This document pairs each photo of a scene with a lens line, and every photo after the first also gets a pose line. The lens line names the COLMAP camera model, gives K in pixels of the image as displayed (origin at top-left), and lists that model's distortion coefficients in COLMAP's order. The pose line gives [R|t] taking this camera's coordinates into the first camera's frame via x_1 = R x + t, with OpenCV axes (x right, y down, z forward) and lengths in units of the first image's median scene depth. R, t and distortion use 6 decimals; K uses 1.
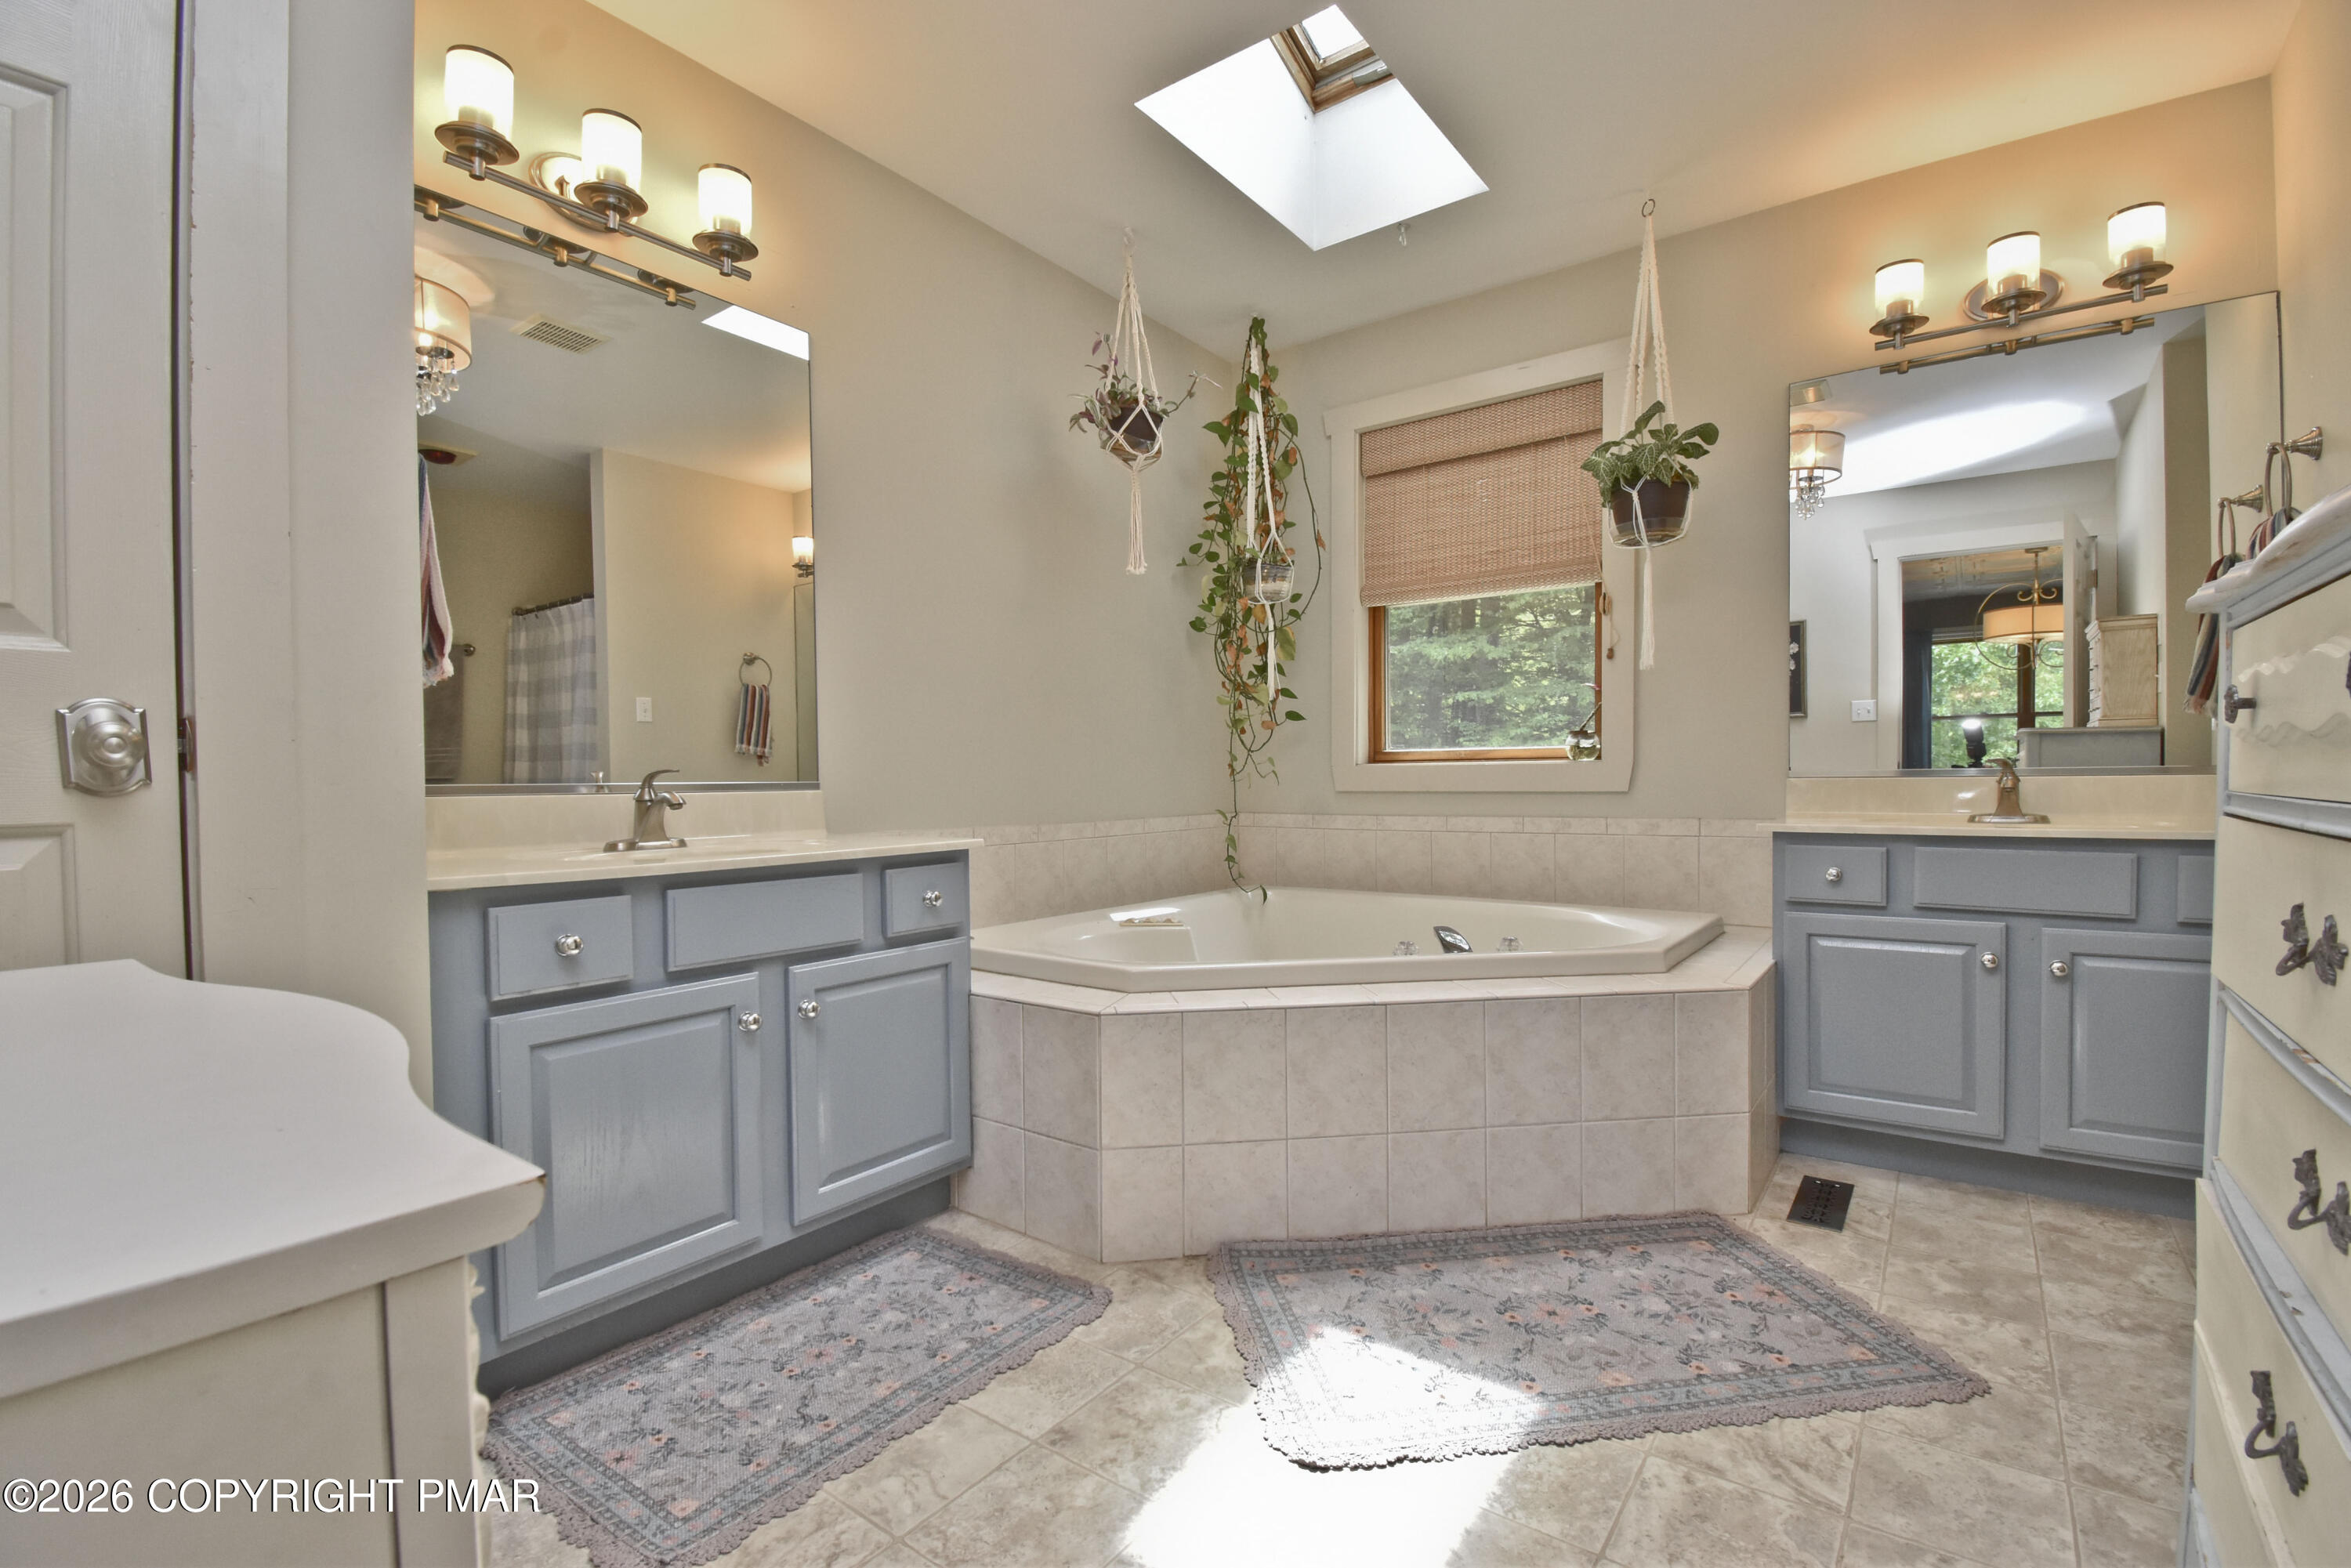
lens RADIAL K [[1054.5, 0, 1173.1], [0, 1054.5, 796.8], [0, 0, 1]] dist [0.018494, -0.024500]
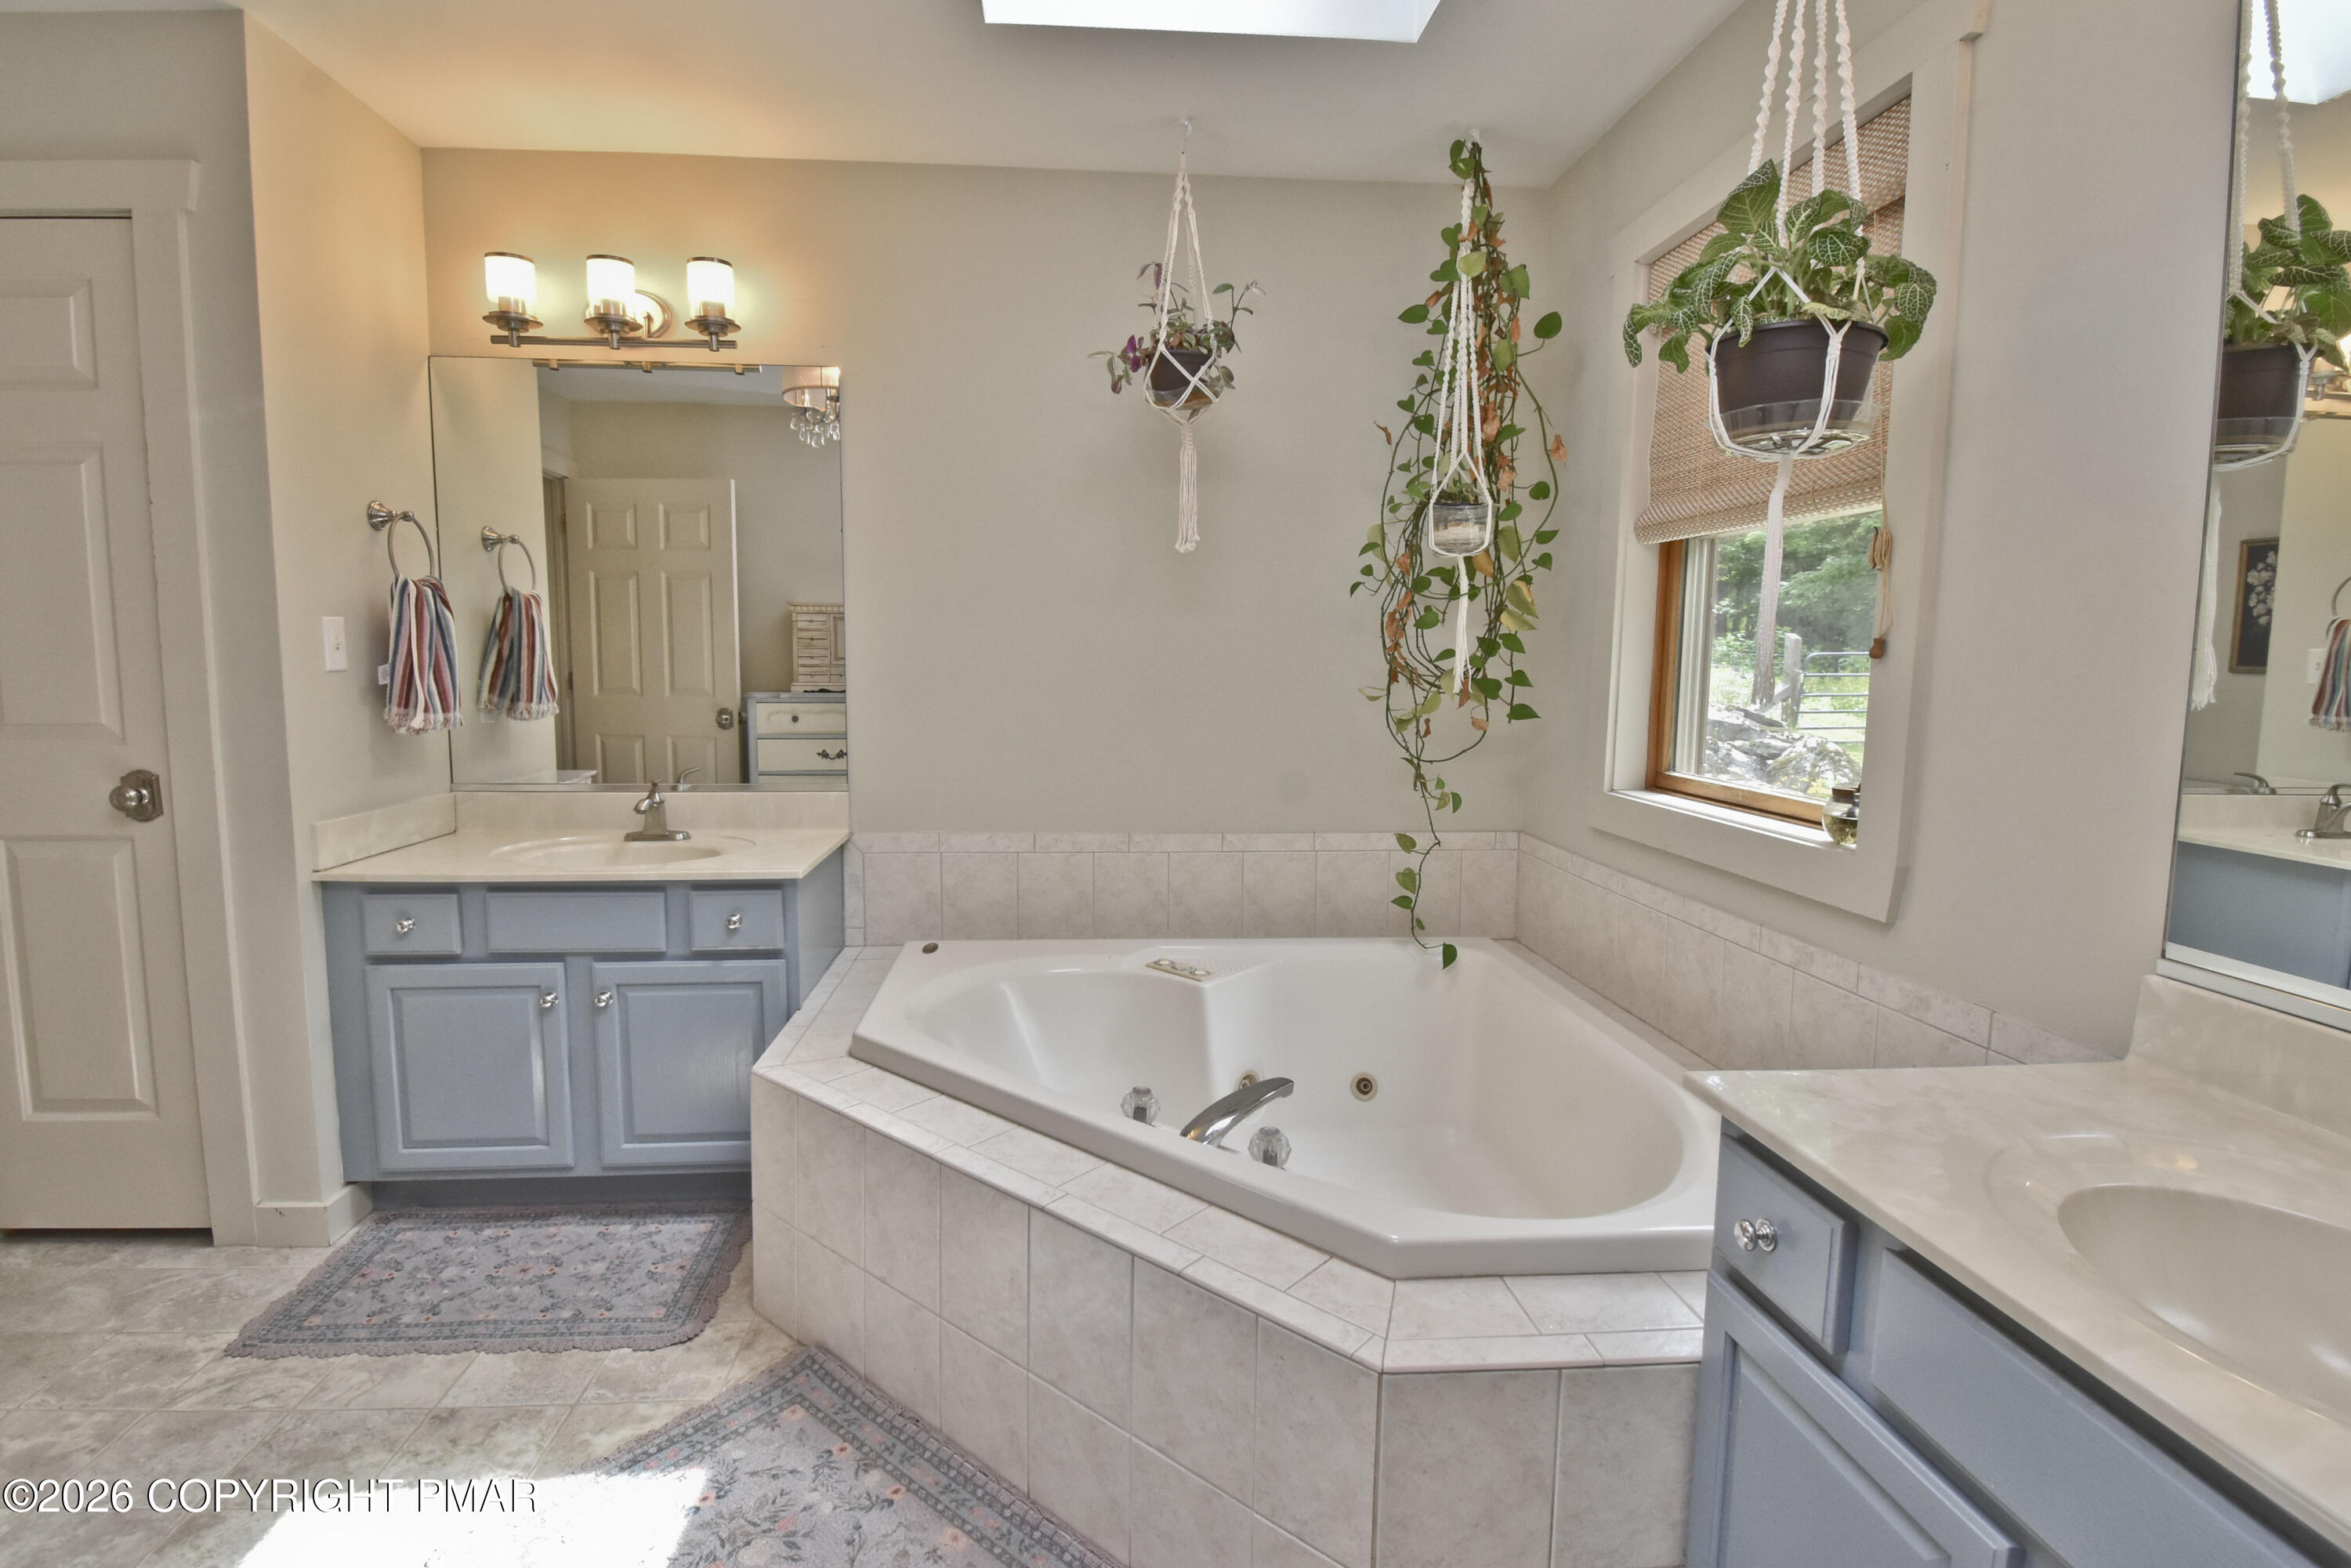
lens RADIAL K [[1123.5, 0, 1138.3], [0, 1123.5, 779.8], [0, 0, 1]] dist [0.015613, -0.027803]
pose [[0.648558, 0.097803, -0.754856, 0.695924], [-0.025115, 0.993920, 0.107199, -0.142371], [0.760751, -0.050567, 0.647071, 0.442666]]
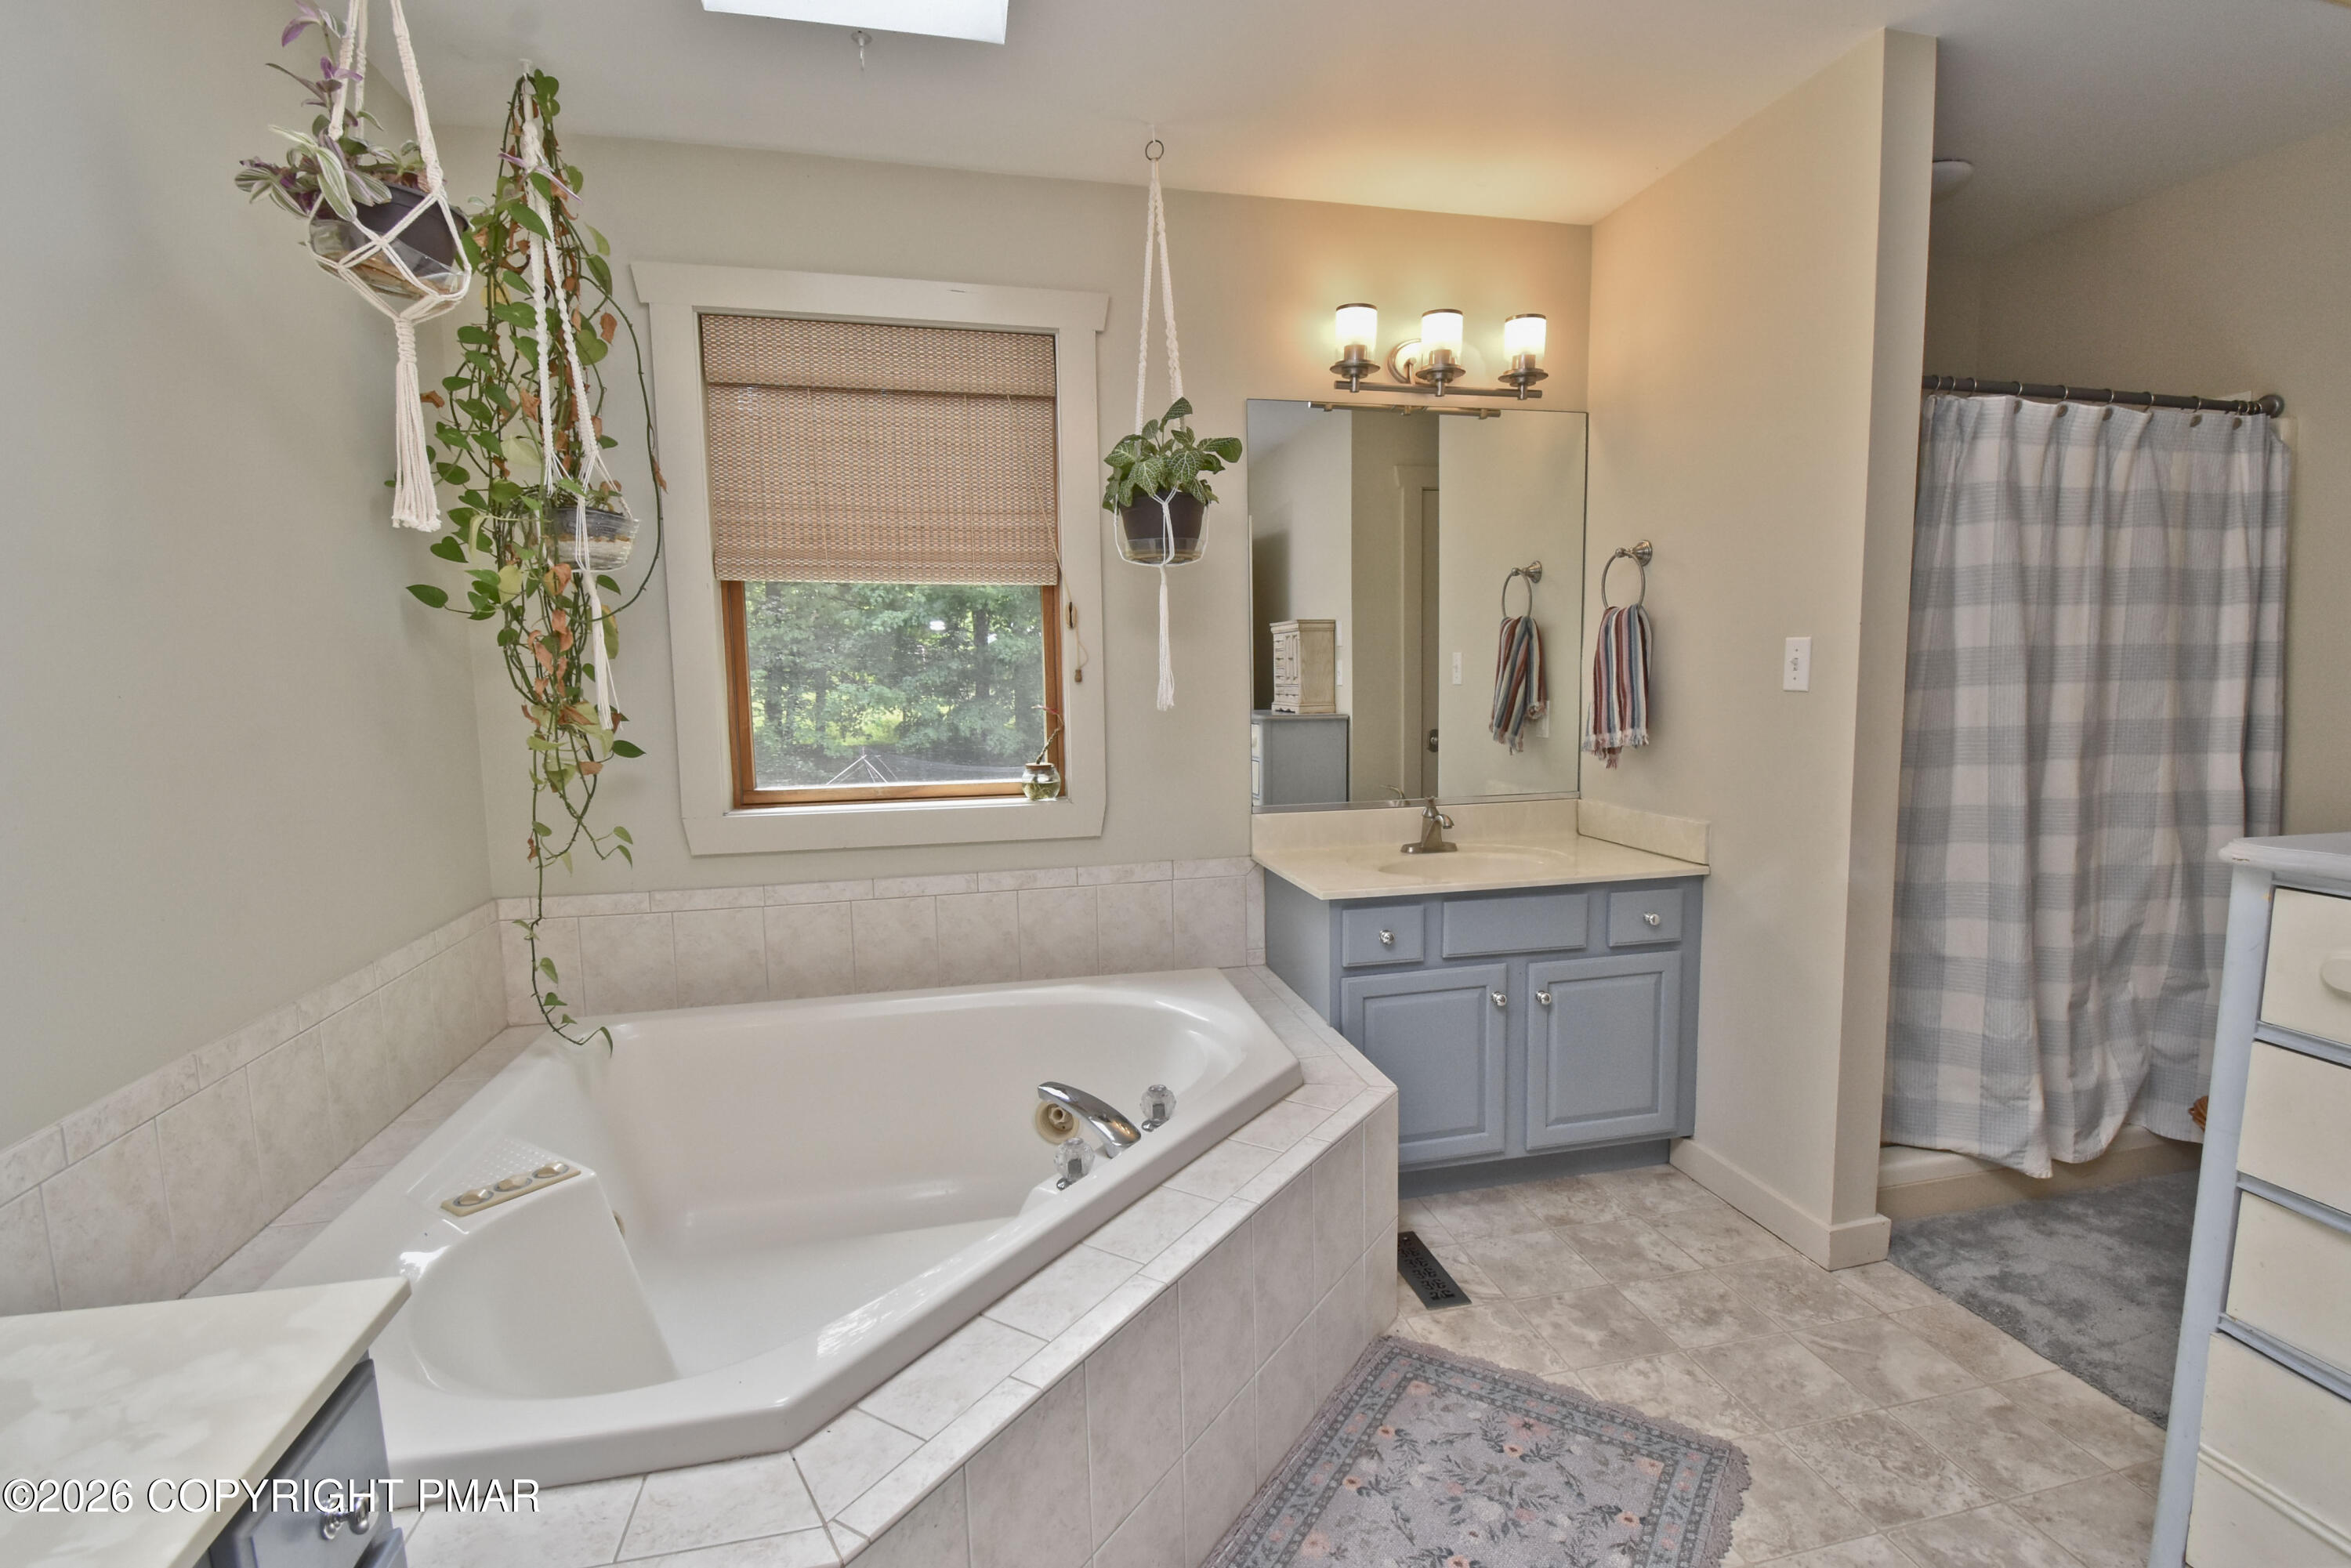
lens RADIAL K [[1109.9, 0, 1224.9], [0, 1109.9, 791.6], [0, 0, 1]] dist [0.021674, -0.029139]
pose [[0.628892, -0.084904, 0.772843, -0.241281], [0.018165, 0.995353, 0.094567, -0.146097], [-0.777280, -0.045434, 0.627512, 0.406977]]
